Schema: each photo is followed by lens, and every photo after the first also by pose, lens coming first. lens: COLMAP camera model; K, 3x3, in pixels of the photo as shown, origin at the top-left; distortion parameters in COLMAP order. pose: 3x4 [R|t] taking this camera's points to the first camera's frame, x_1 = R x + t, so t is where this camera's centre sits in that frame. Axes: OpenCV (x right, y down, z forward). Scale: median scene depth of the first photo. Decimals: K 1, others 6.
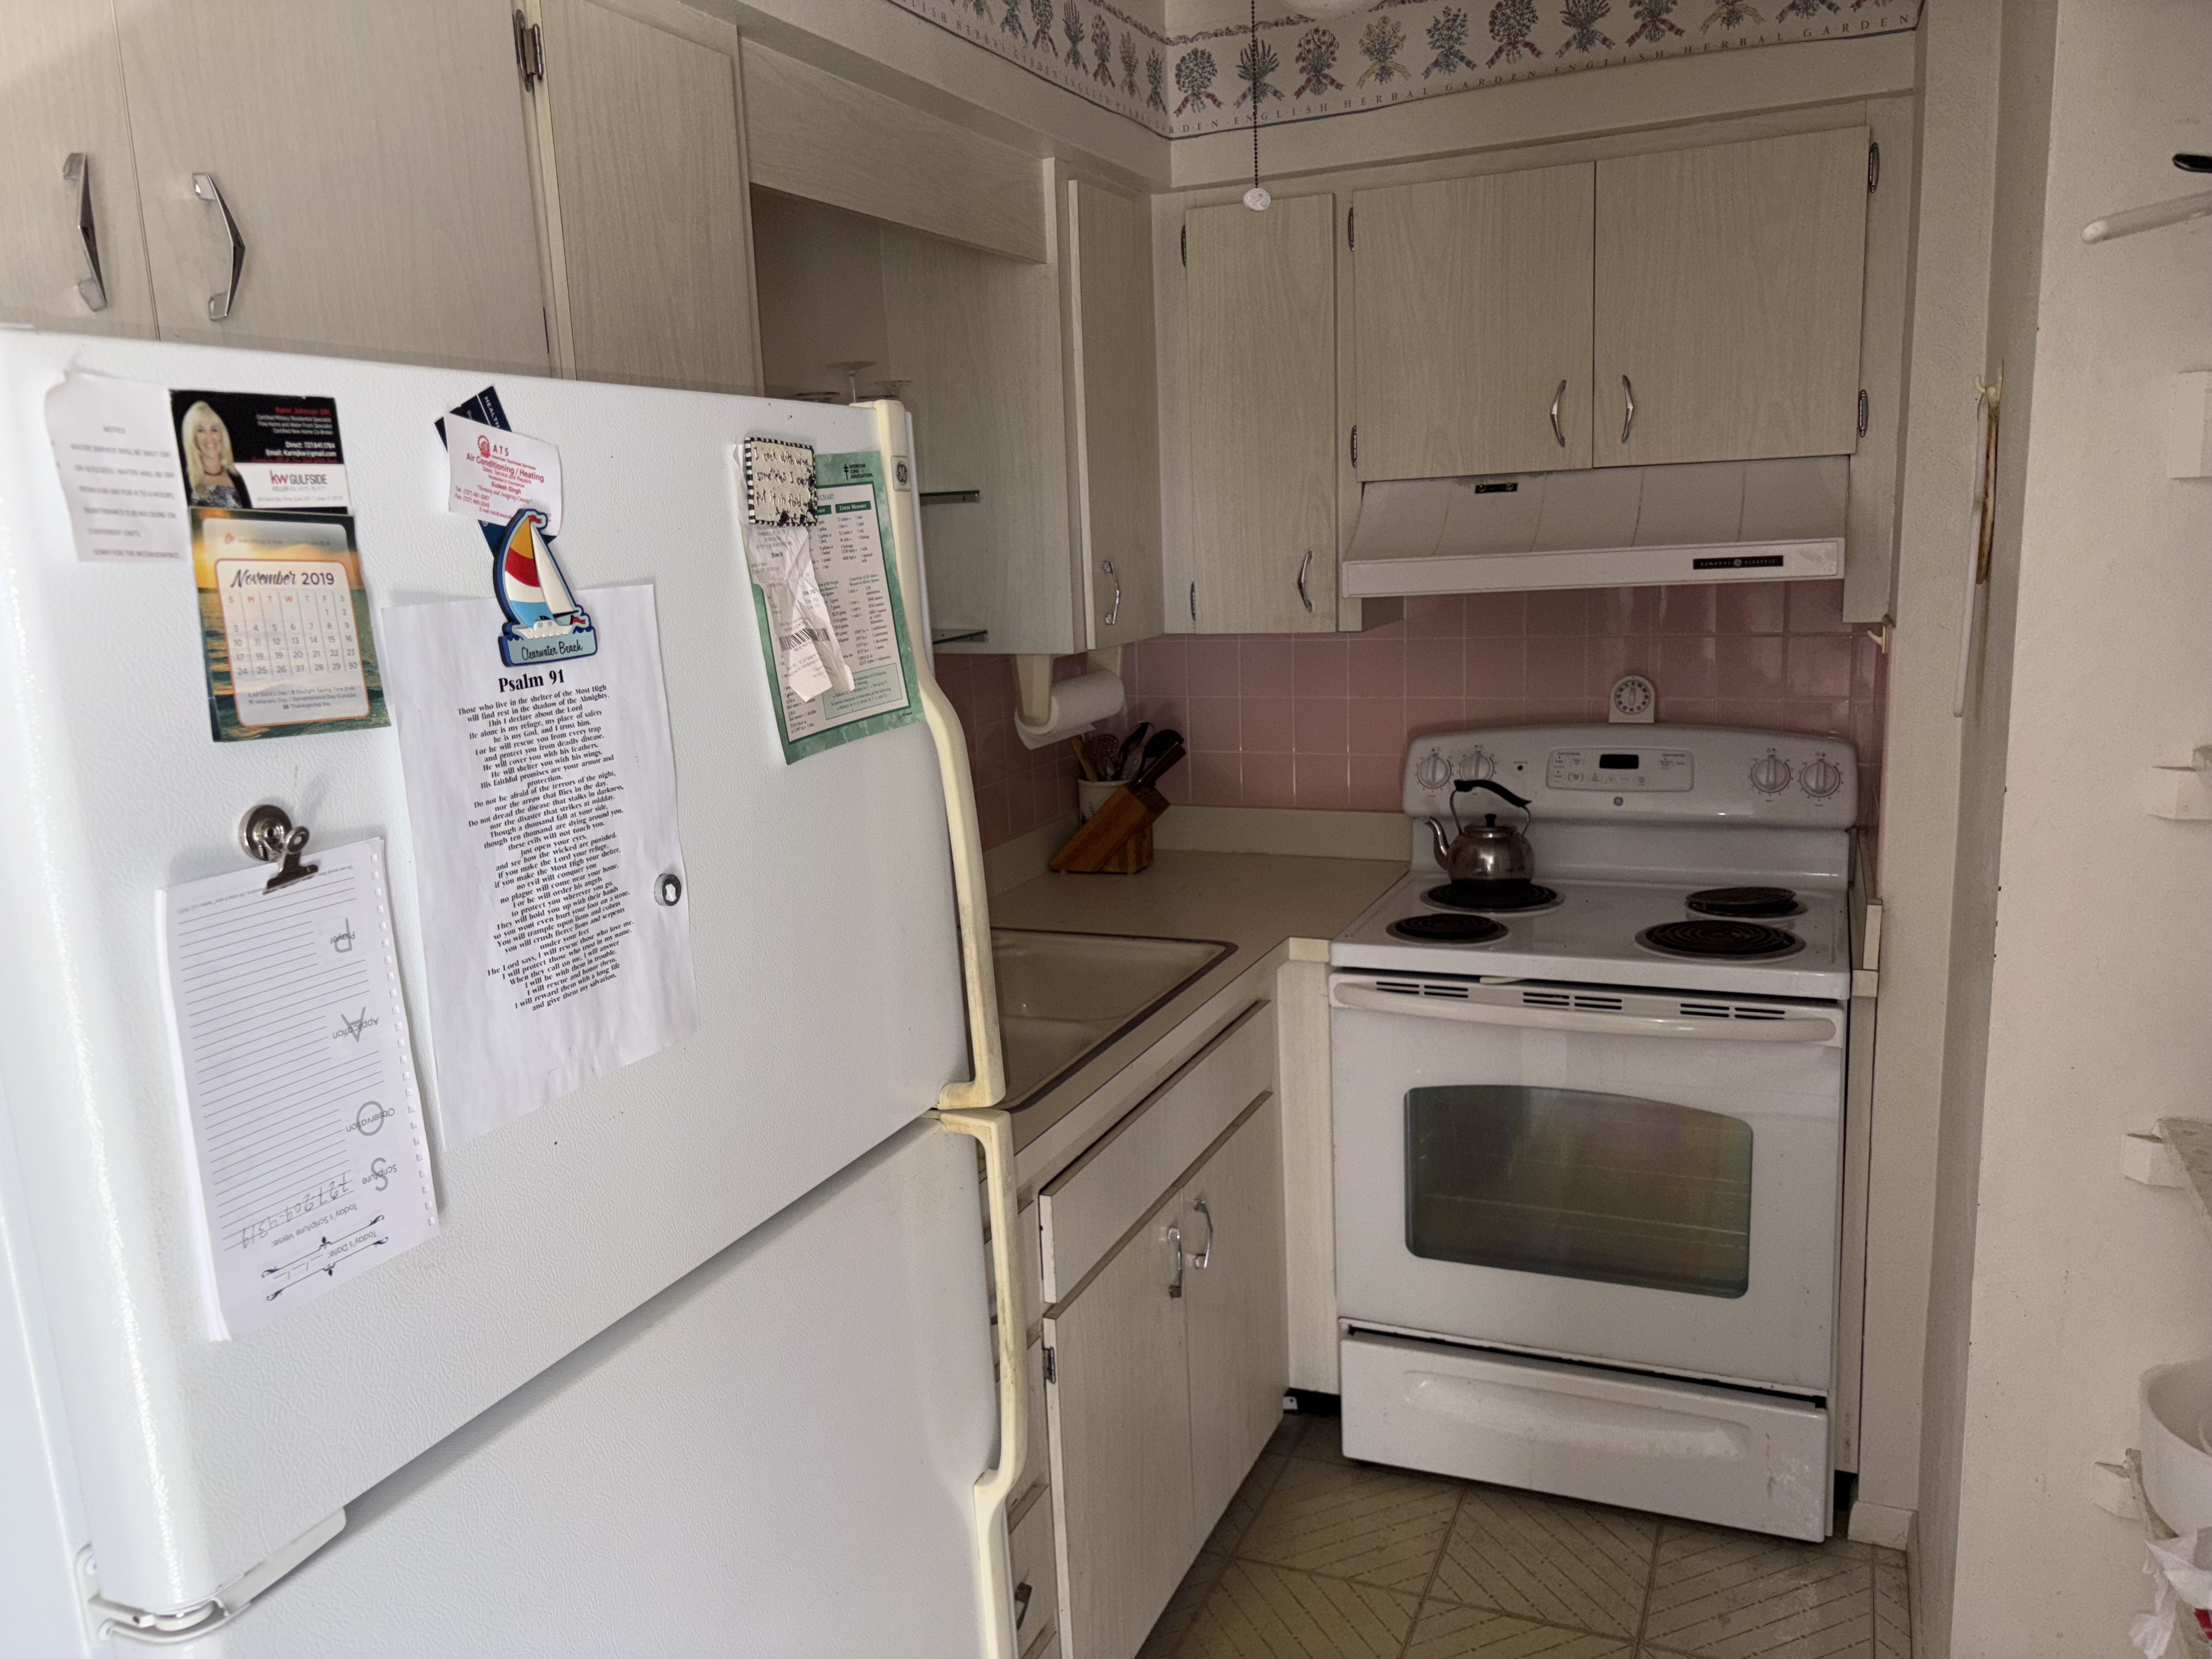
lens RADIAL K [[1676.8, 0, 1140.6], [0, 1676.8, 831.8], [0, 0, 1]] dist [0.033174, -0.039221]
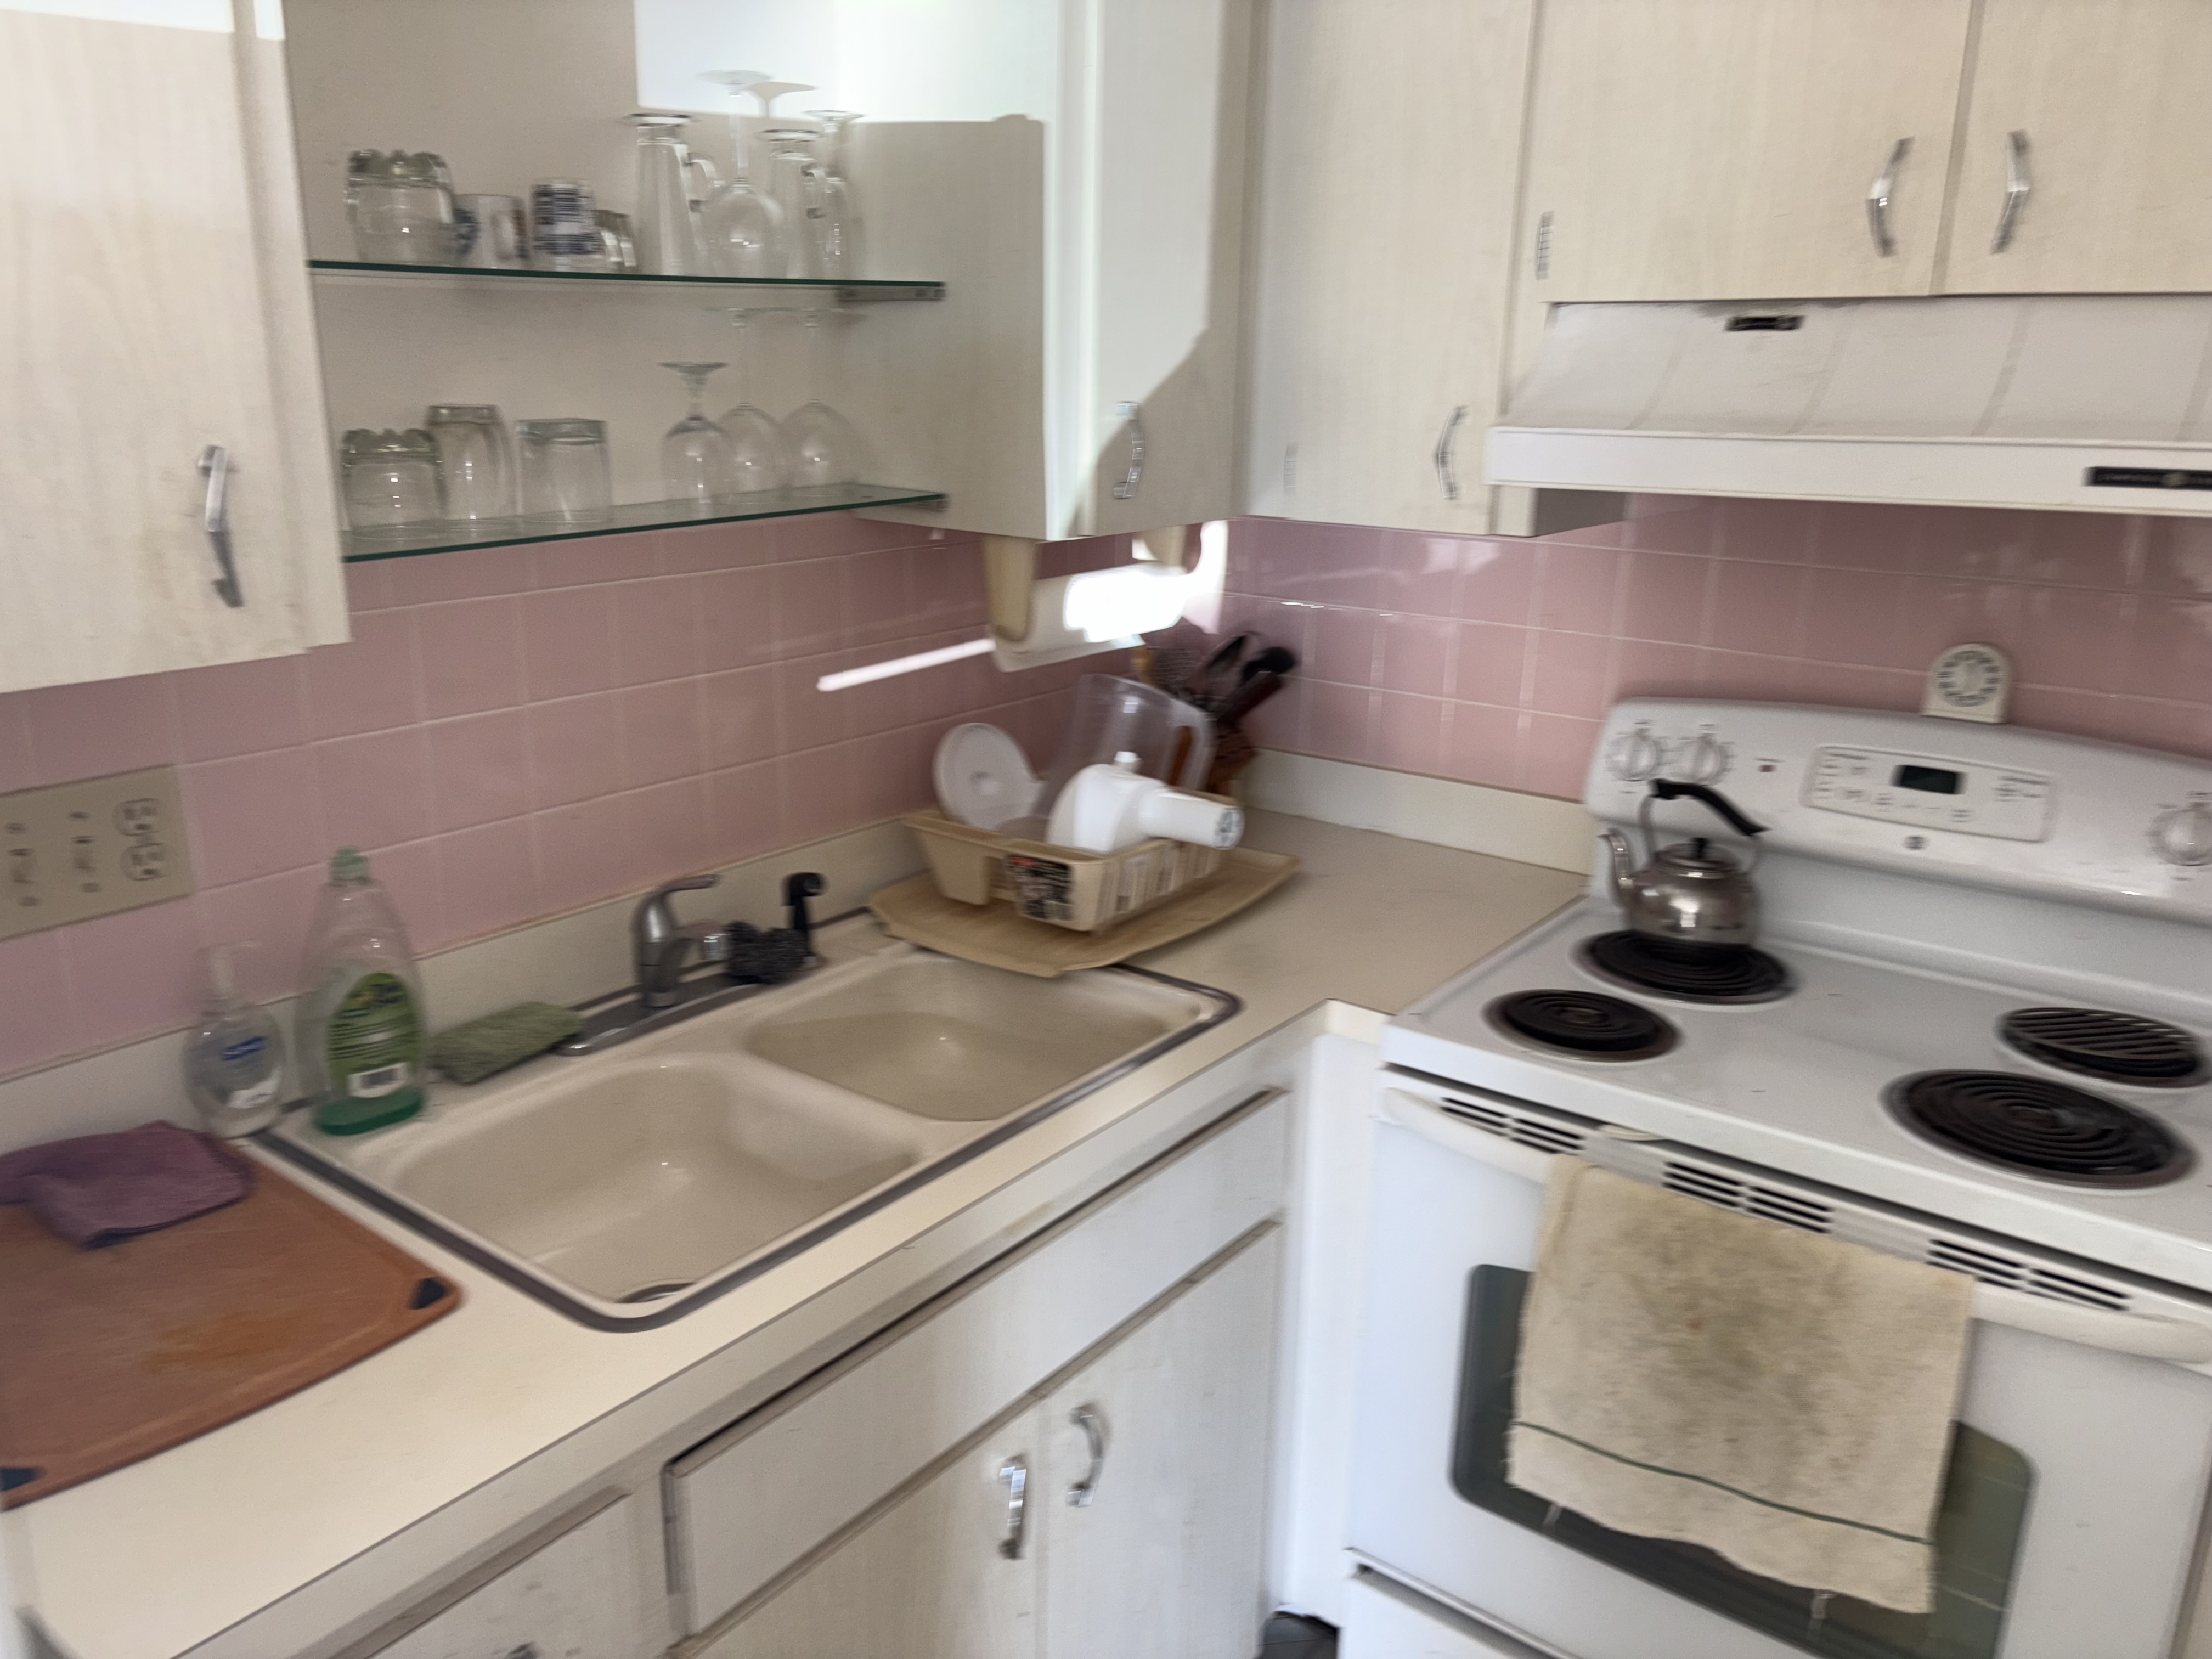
lens RADIAL K [[1676.8, 0, 1077.6], [0, 1676.8, 834.0], [0, 0, 1]] dist [0.033174, -0.039221]
pose [[0.964546, 0.123385, -0.233296, 0.138580], [-0.100433, 0.989079, 0.107869, -0.063093], [0.244058, -0.080614, 0.966404, 0.337898]]
